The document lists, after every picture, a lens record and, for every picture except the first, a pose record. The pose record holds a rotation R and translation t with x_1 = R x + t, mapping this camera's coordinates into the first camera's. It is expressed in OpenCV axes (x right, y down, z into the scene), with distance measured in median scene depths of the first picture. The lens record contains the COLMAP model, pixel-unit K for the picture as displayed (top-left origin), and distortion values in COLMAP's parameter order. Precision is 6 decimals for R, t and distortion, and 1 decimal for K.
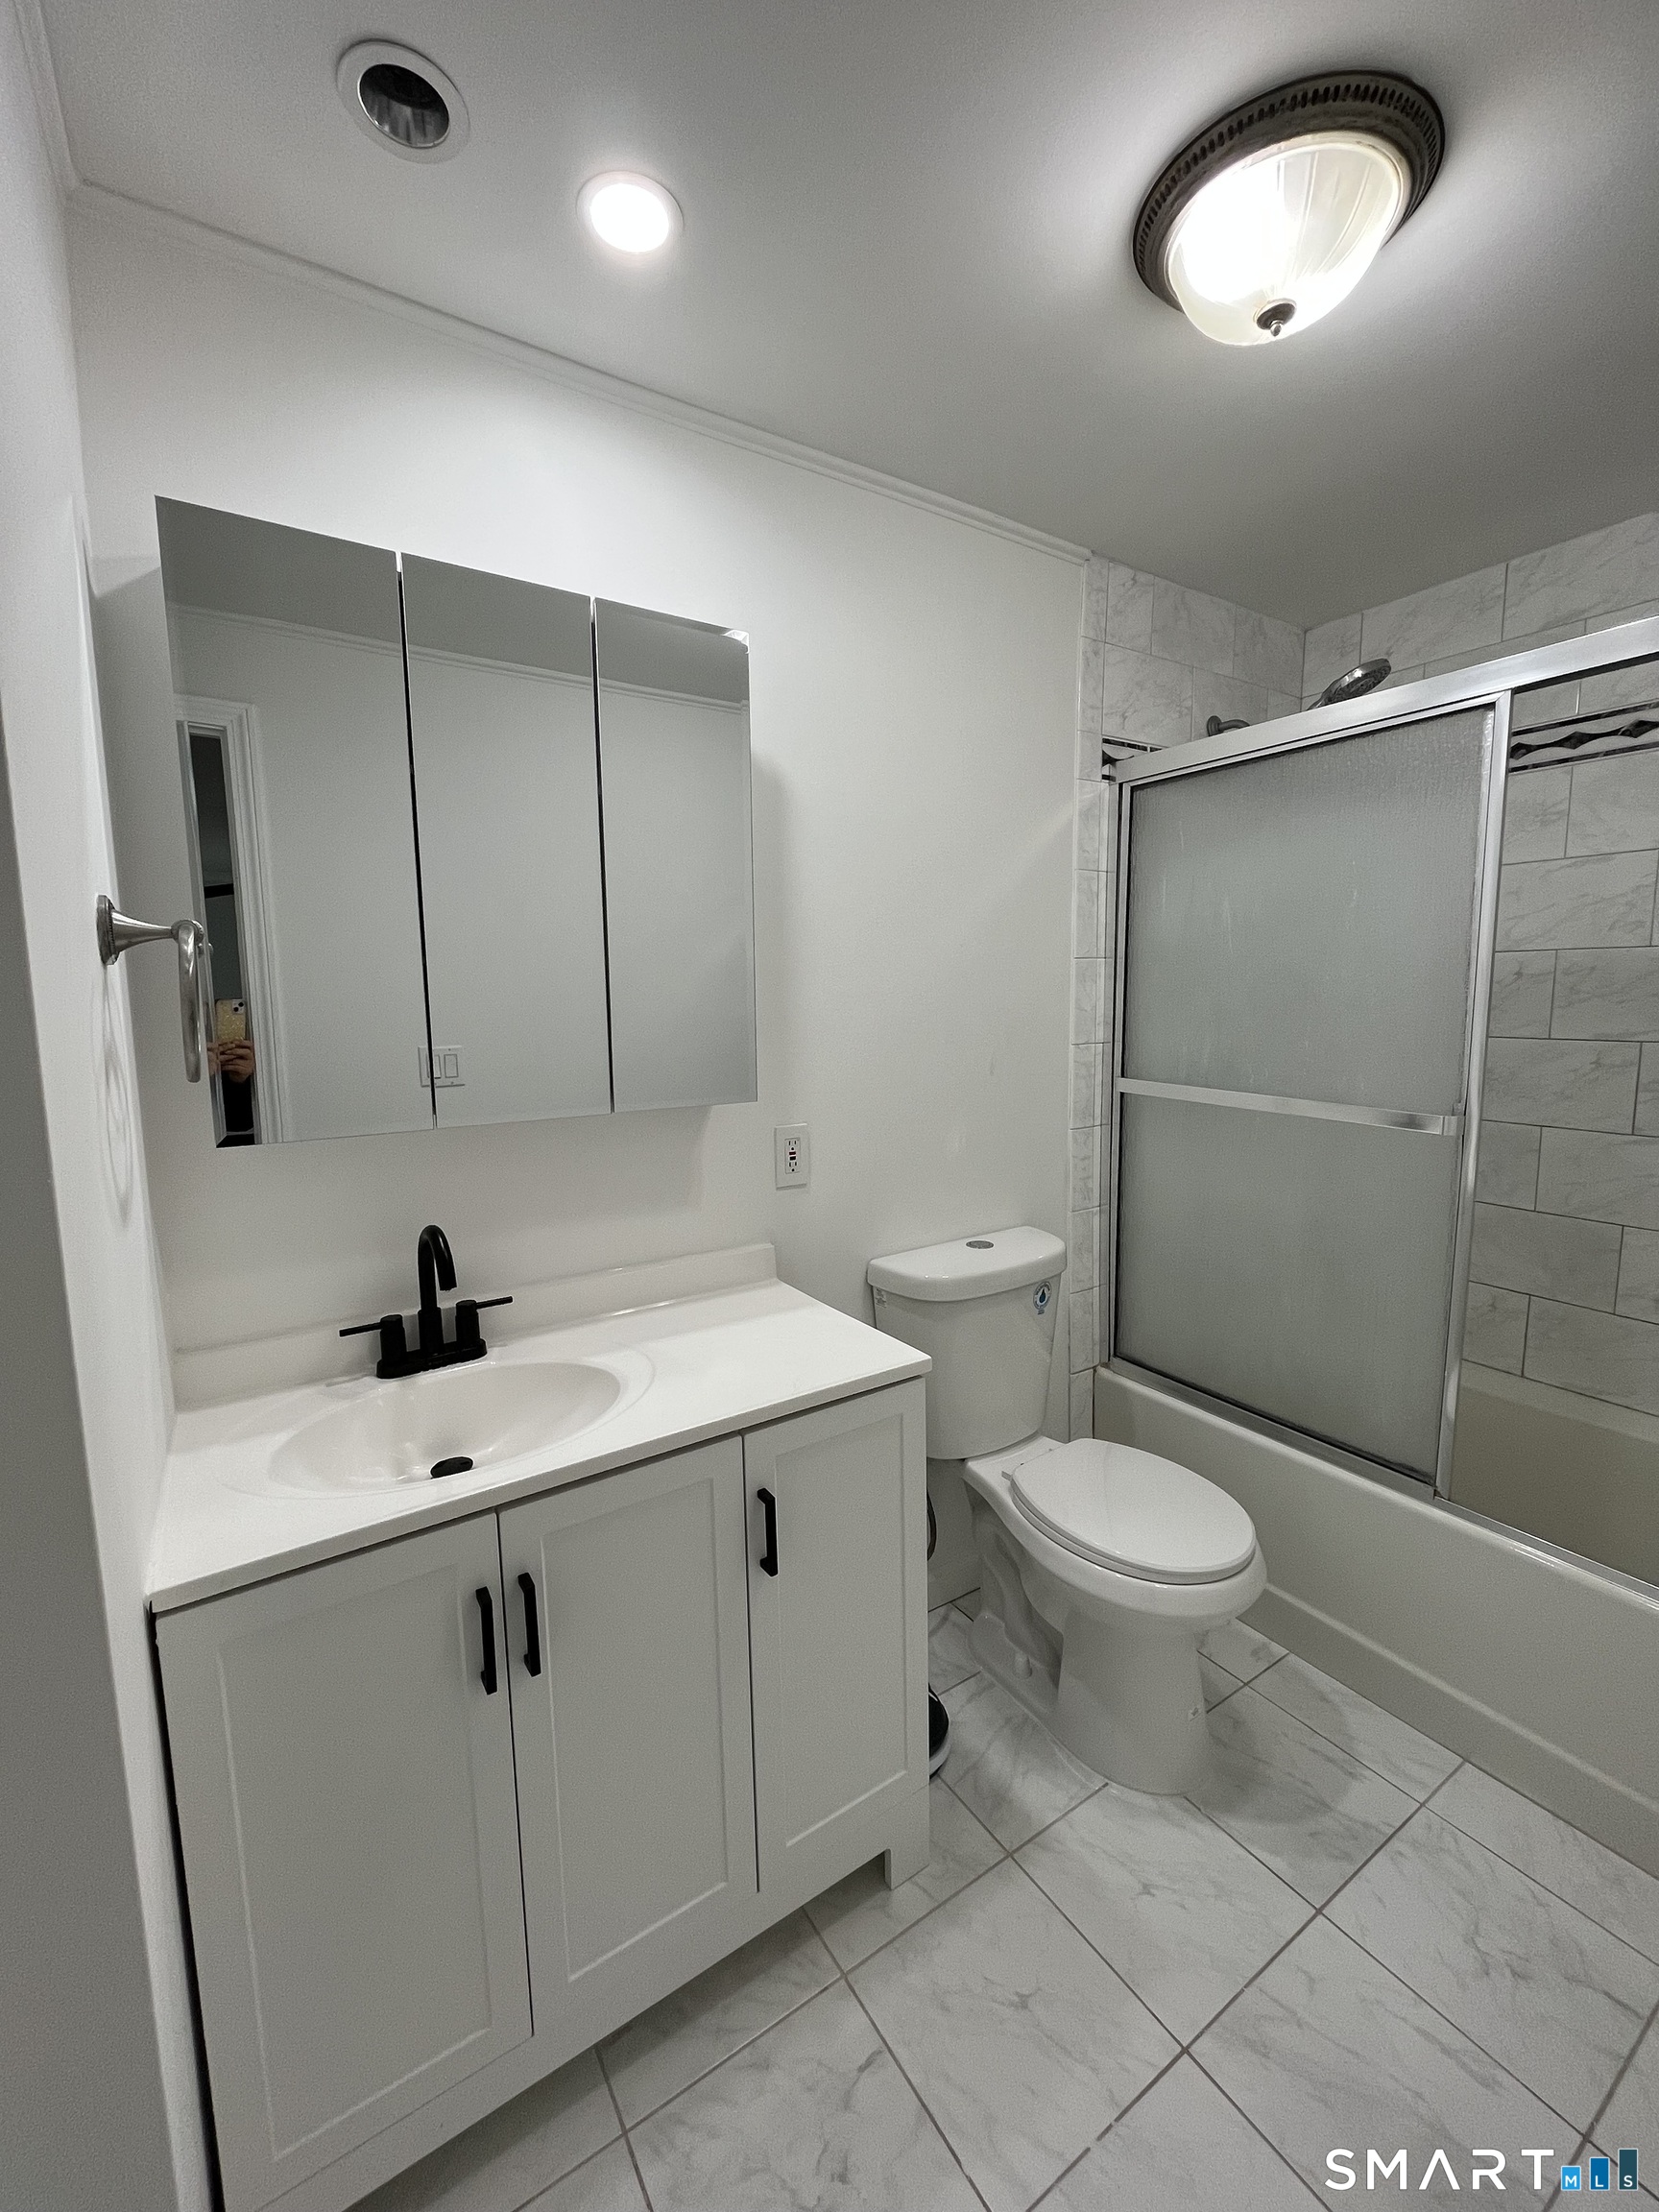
lens RADIAL K [[896.0, 0, 833.6], [0, 896.0, 1100.9], [0, 0, 1]] dist [-0.000669, -0.000185]
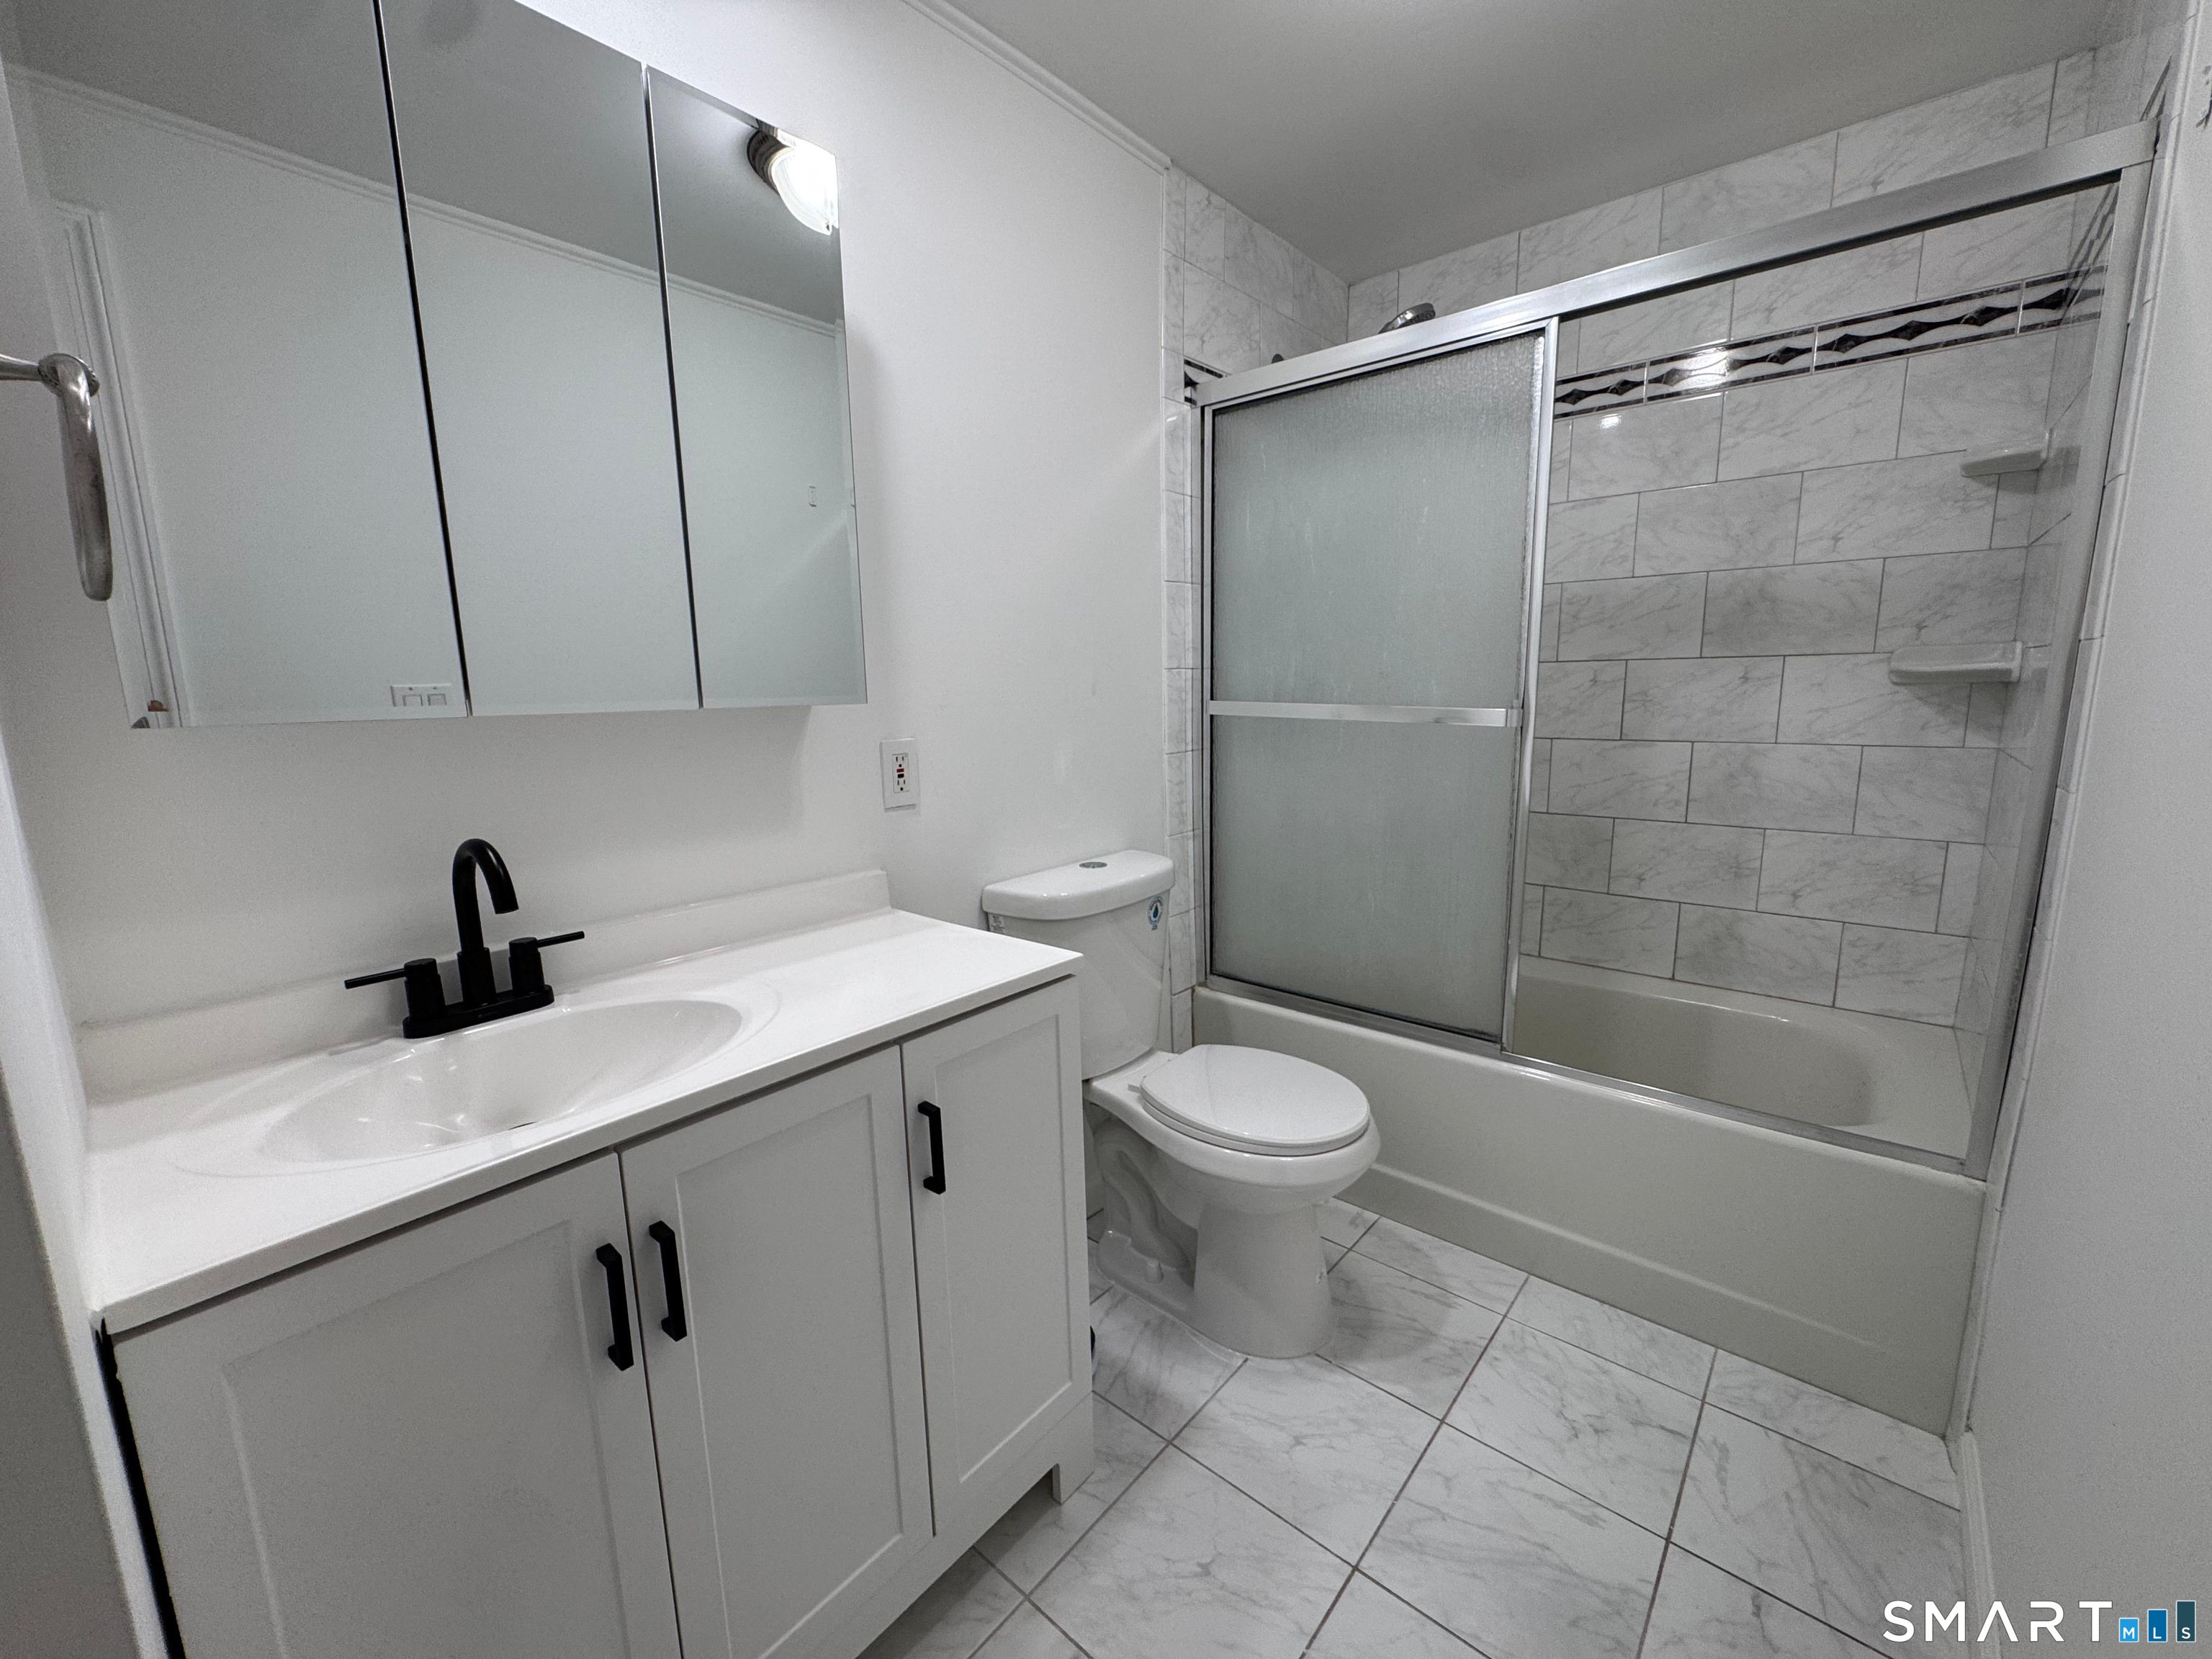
lens RADIAL K [[879.7, 0, 1108.5], [0, 879.7, 832.4], [0, 0, 1]] dist [-0.000731, -0.000503]
pose [[0.960948, -0.050700, 0.272047, -0.105524], [0.040292, 0.998231, 0.043712, 0.107361], [-0.273782, -0.031043, 0.961291, 0.085485]]
